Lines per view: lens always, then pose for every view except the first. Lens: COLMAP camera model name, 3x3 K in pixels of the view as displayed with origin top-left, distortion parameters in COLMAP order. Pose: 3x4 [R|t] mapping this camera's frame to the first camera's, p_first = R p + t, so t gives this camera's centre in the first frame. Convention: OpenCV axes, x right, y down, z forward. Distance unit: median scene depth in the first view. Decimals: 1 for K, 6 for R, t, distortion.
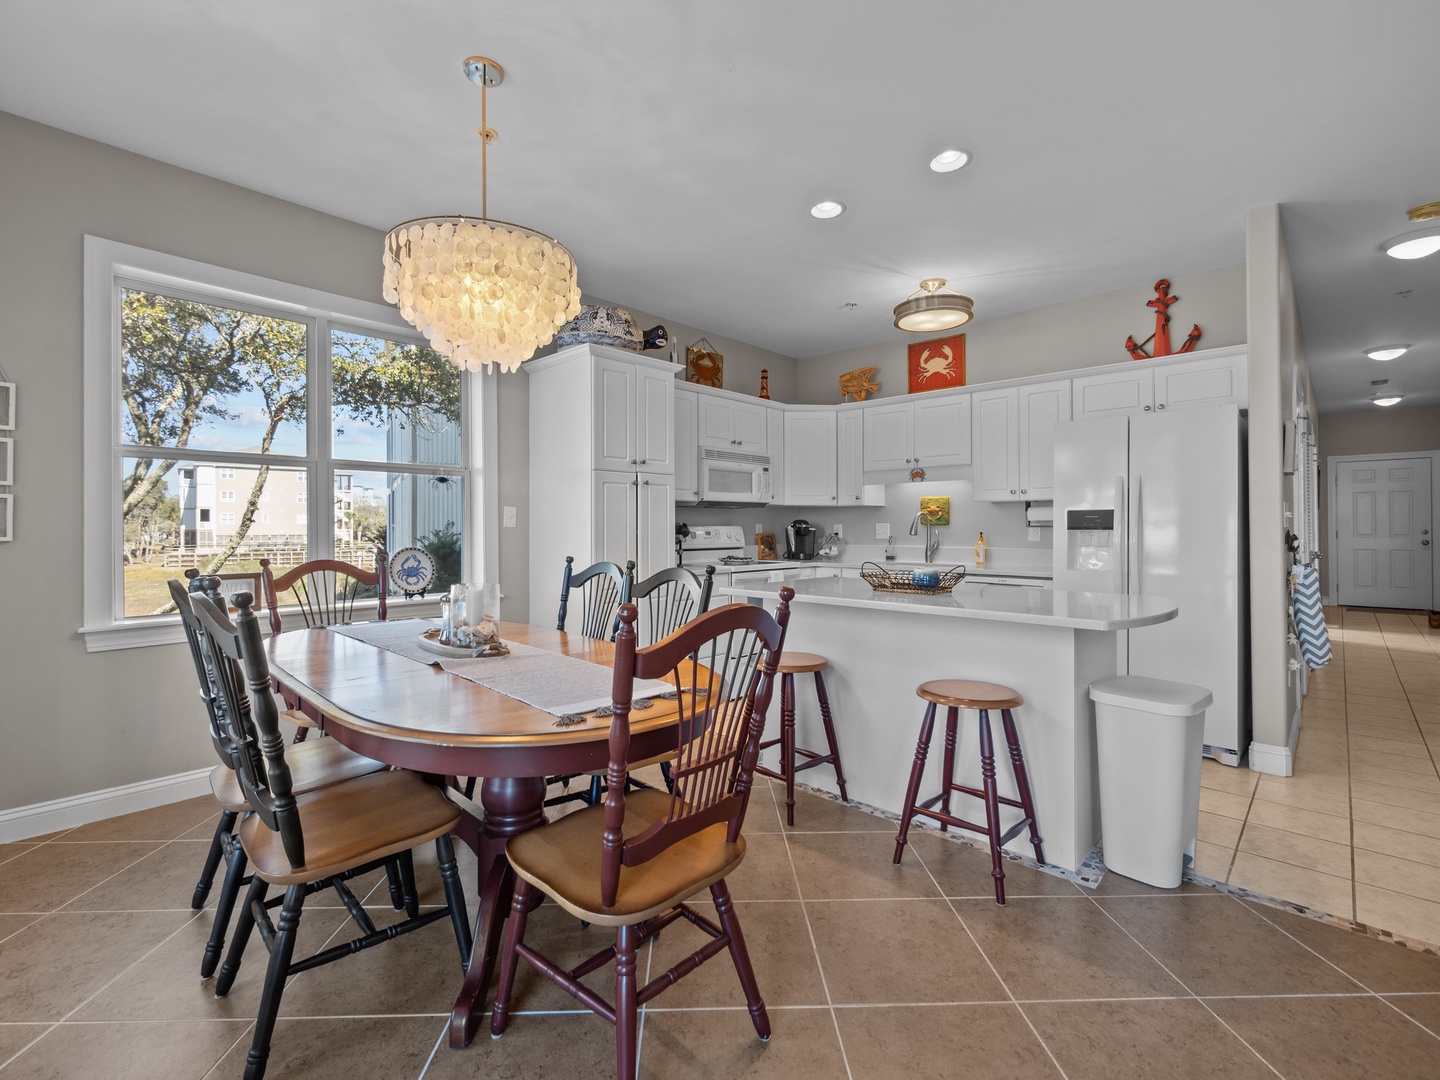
lens RADIAL K [[667.0, 0, 722.2], [0, 667.0, 520.5], [0, 0, 1]] dist [0.000640, 0.000166]
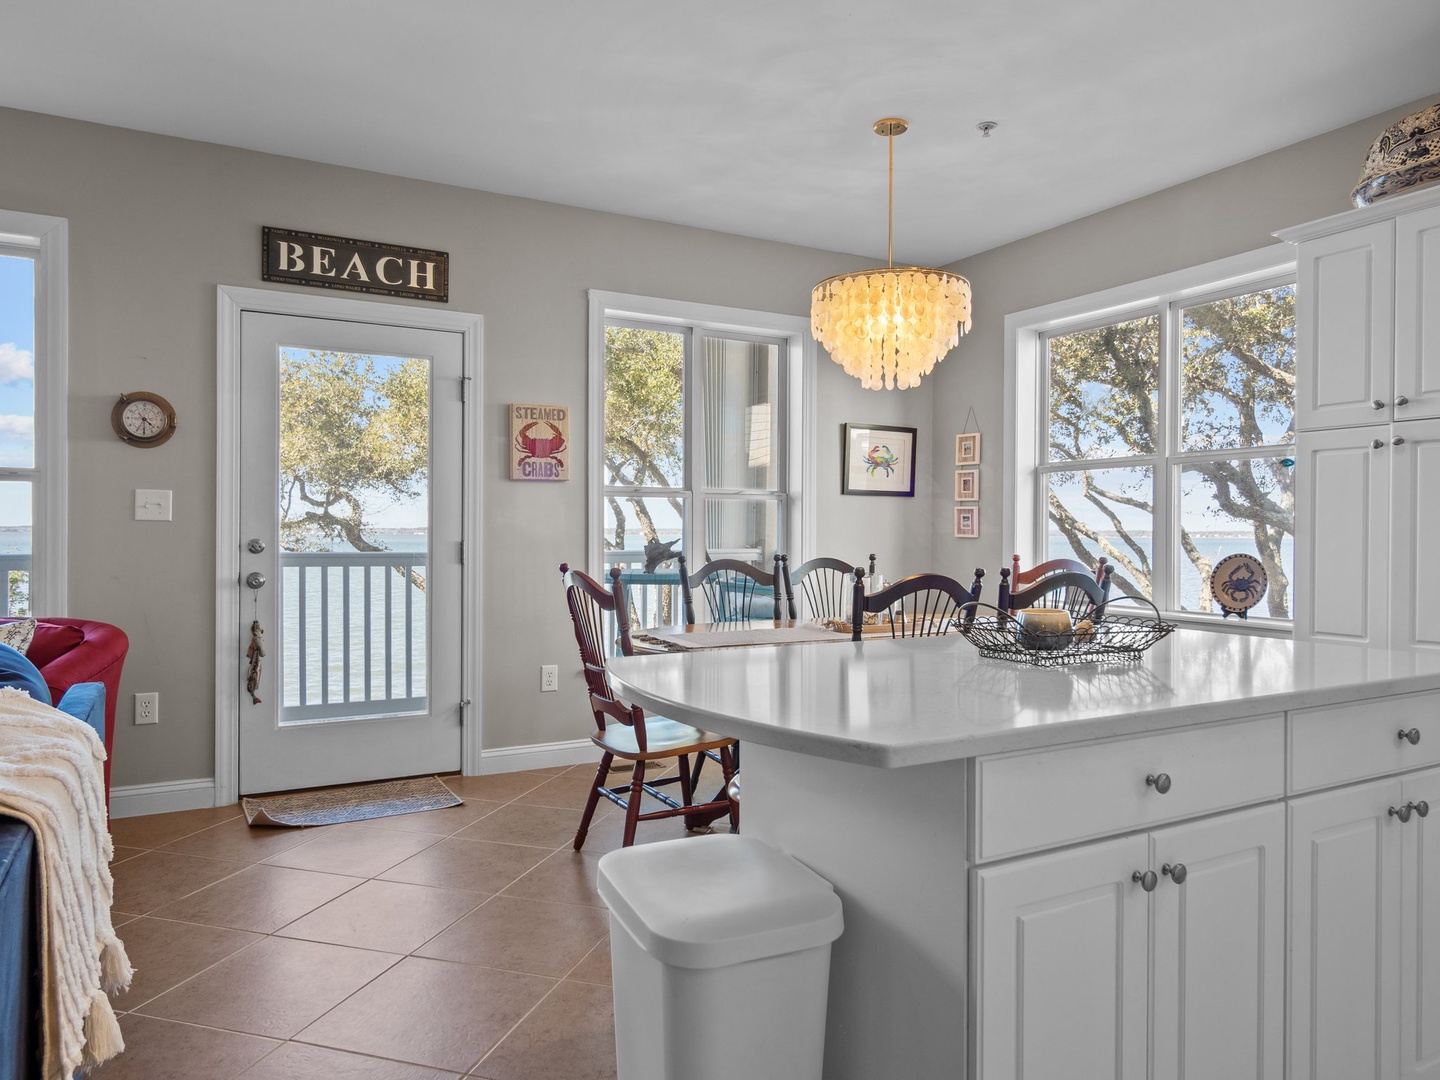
lens RADIAL K [[948.3, 0, 720.0], [0, 948.3, 540.0], [0, 0, 1]] dist [-0.002613, -0.000055]
pose [[-0.316583, 0.006143, -0.948545, 0.786430], [0.002140, 0.999981, 0.005762, 0.015616], [0.948562, -0.000206, -0.316590, 0.771357]]
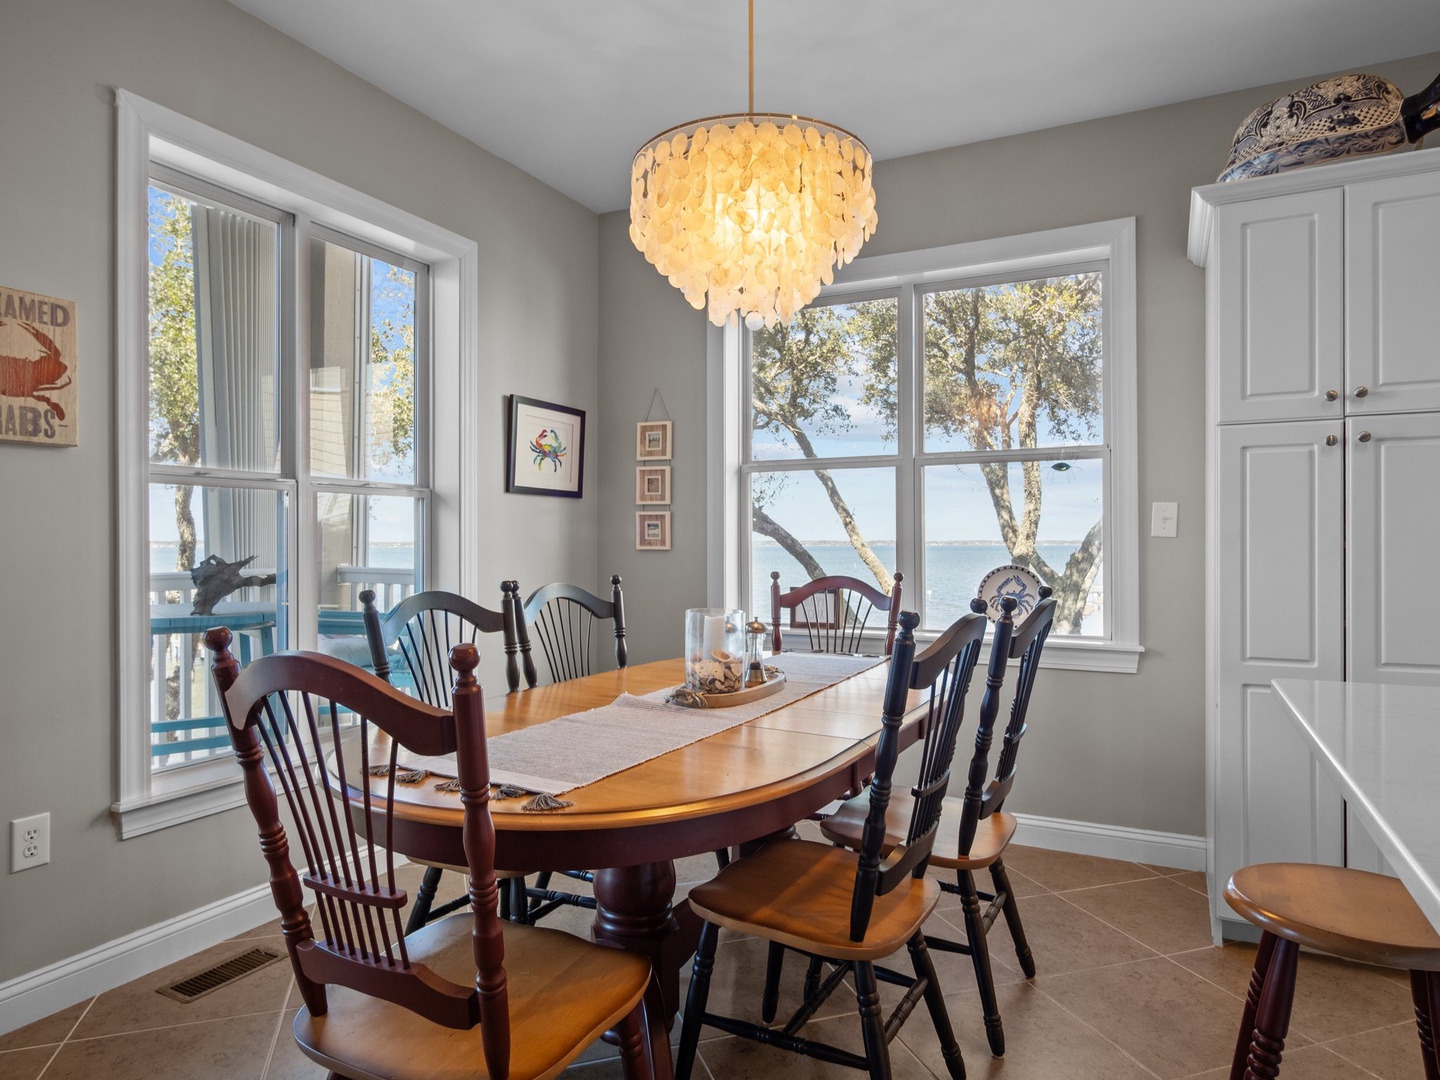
lens RADIAL K [[878.7, 0, 720.0], [0, 878.7, 540.0], [0, 0, 1]] dist [-0.002016, -0.000725]
pose [[0.283838, -0.003433, -0.958866, 0.350054], [0.007890, 0.999968, -0.001245, 0.010970], [0.958840, -0.007212, 0.283856, 0.431933]]
